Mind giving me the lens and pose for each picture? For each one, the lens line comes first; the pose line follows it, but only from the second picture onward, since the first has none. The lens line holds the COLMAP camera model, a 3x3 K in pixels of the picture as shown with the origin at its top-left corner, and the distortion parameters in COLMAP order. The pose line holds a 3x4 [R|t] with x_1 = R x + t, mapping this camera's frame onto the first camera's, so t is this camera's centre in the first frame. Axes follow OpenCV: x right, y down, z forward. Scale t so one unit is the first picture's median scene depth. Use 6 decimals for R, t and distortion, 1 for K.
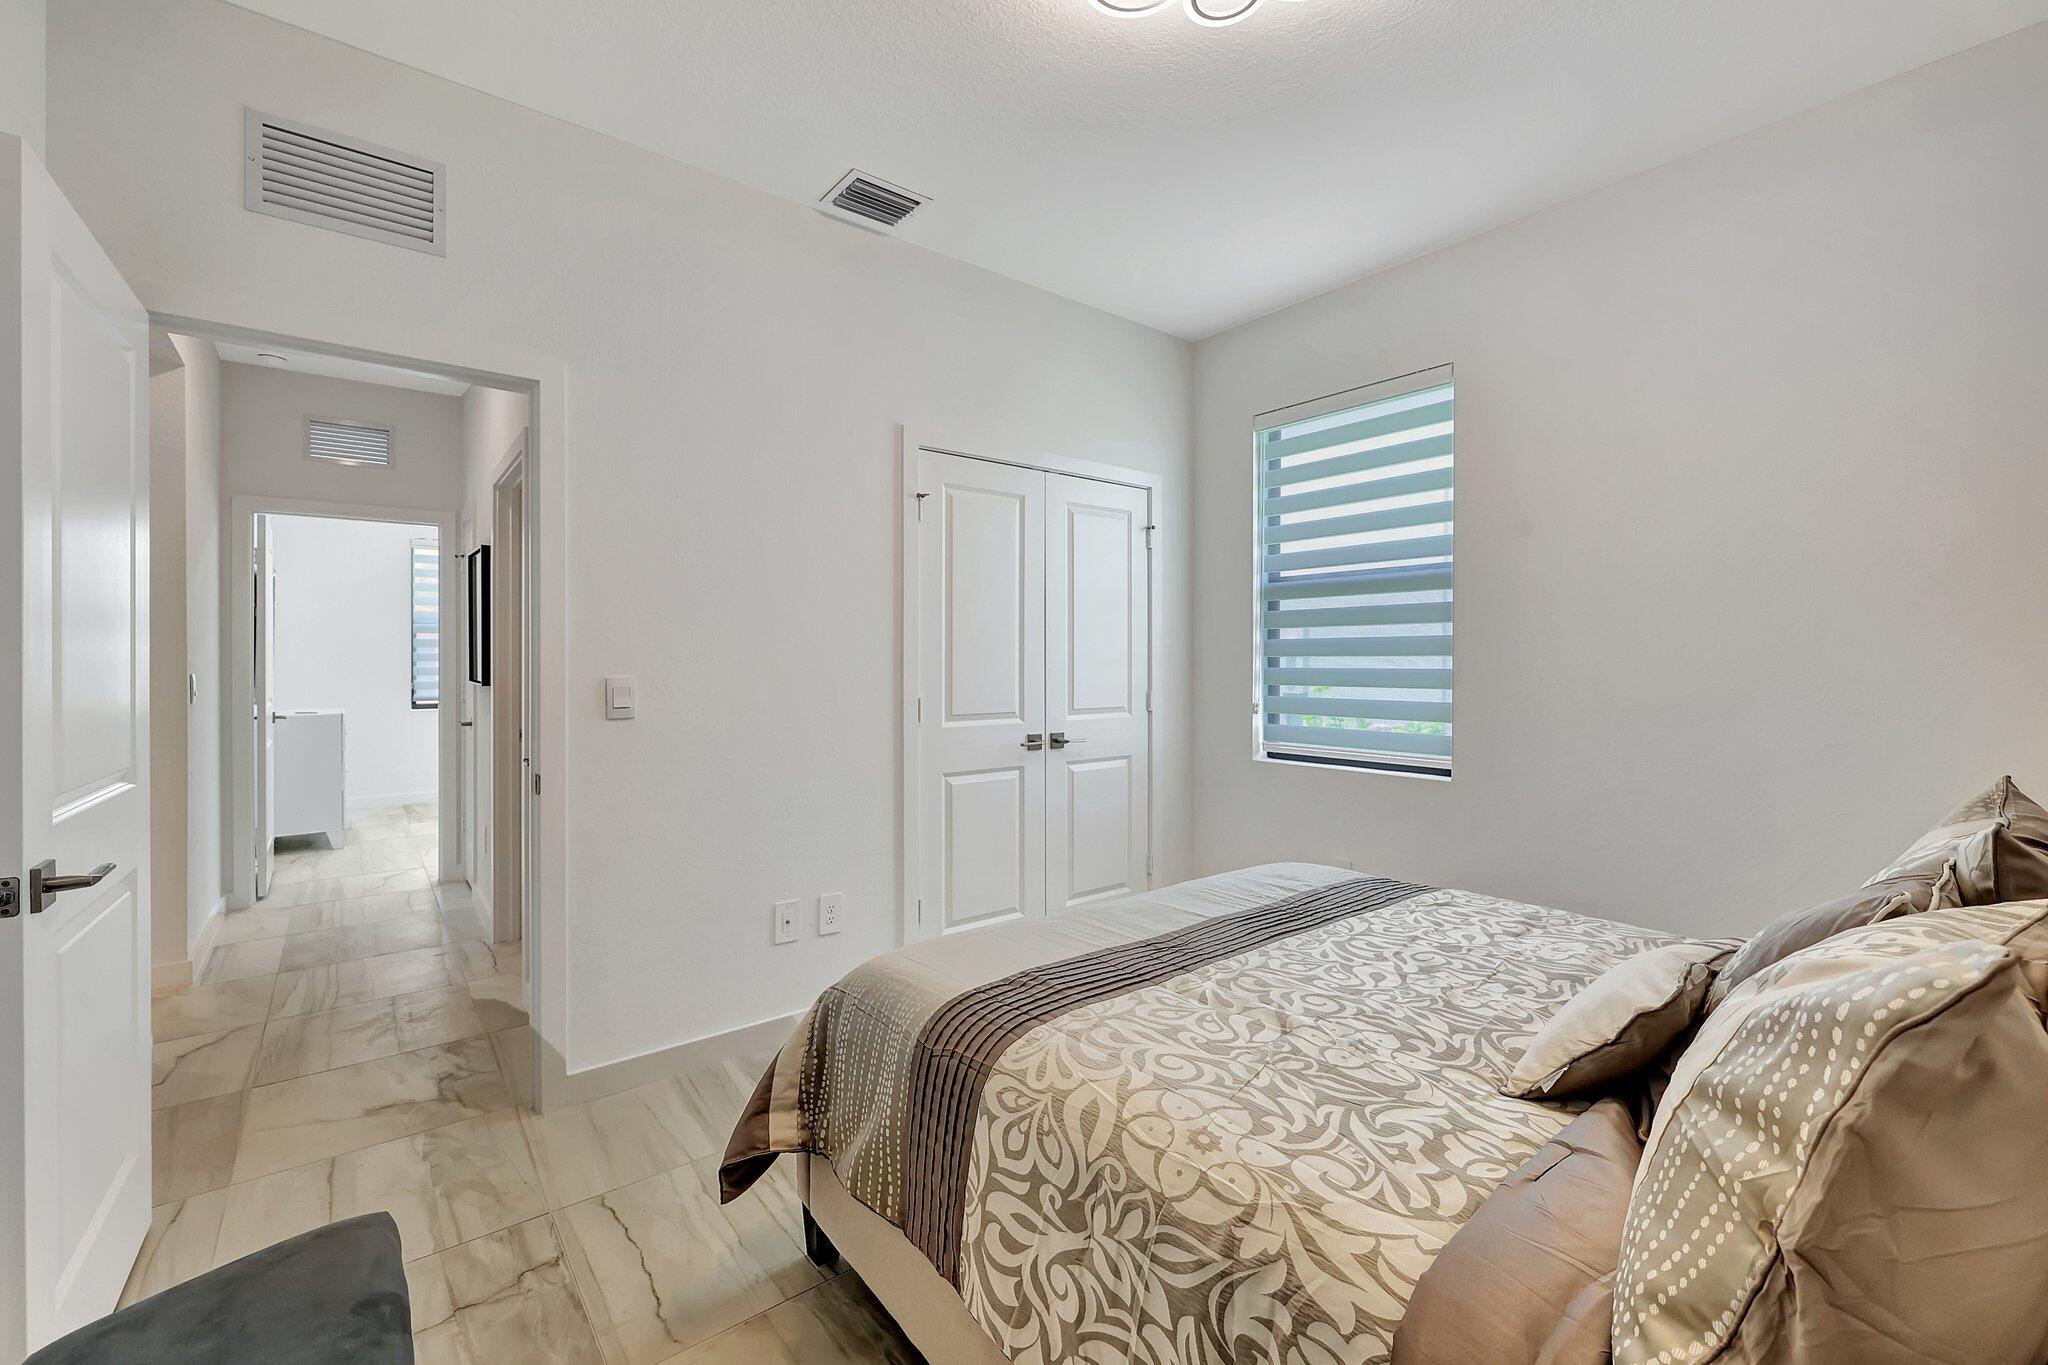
lens RADIAL K [[850.5, 0, 1013.5], [0, 850.5, 671.0], [0, 0, 1]] dist [-0.002473, -0.000490]
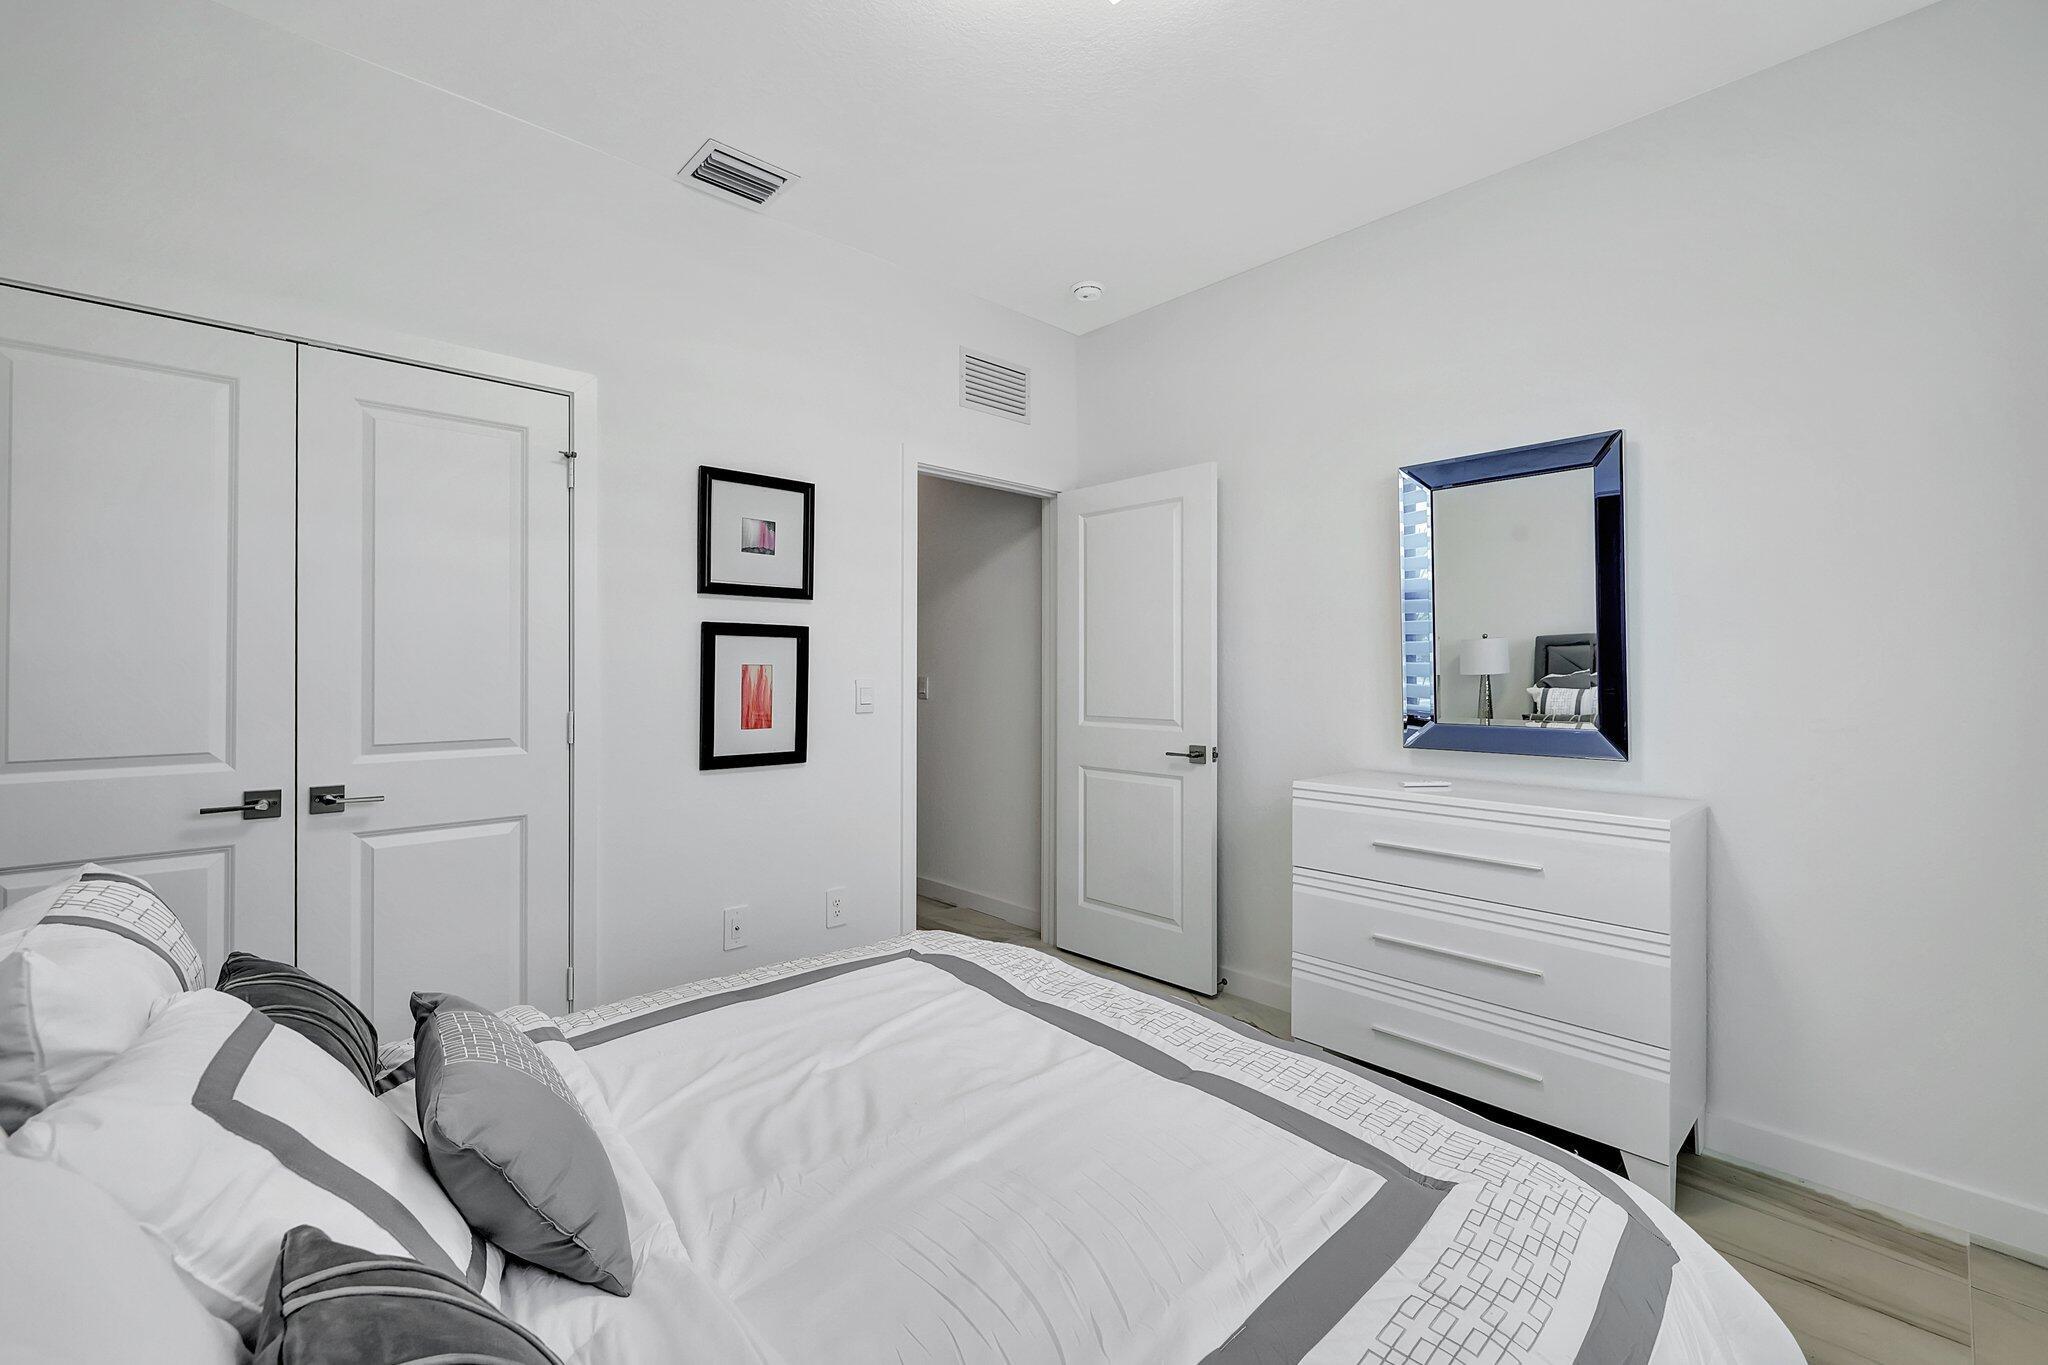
lens RADIAL K [[850.5, 0, 1013.5], [0, 850.5, 671.0], [0, 0, 1]] dist [-0.002473, -0.000490]
pose [[0.995187, 0.000691, 0.097993, 0.428771], [-0.000104, 0.999982, -0.005995, -0.003327], [-0.097995, 0.005956, 0.995169, 0.333625]]
